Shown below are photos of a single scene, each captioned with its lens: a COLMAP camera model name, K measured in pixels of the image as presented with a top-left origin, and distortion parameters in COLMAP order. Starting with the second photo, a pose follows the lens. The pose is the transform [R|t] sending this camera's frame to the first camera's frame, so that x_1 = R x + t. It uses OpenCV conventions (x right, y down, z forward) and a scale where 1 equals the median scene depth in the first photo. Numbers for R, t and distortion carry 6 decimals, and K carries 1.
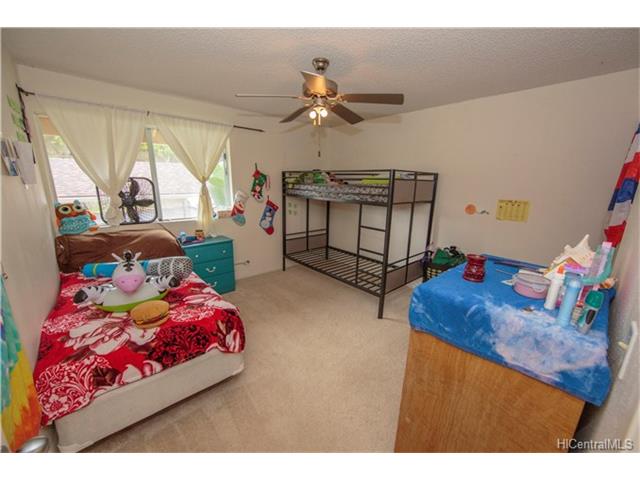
lens RADIAL K [[252.6, 0, 321.6], [0, 252.6, 240.5], [0, 0, 1]] dist [-0.003821, 0.000202]
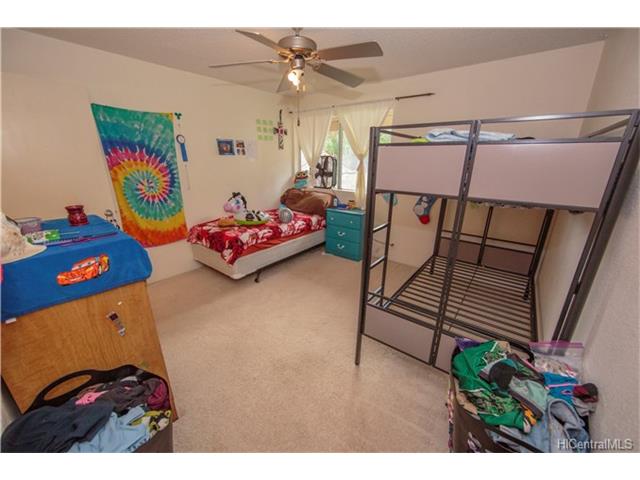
lens RADIAL K [[252.6, 0, 321.5], [0, 252.6, 240.2], [0, 0, 1]] dist [-0.003821, 0.000202]
pose [[0.178851, 0.282876, -0.942334, 0.680513], [-0.233386, 0.942638, 0.238672, -0.119081], [0.955795, 0.177241, 0.234611, 0.641745]]
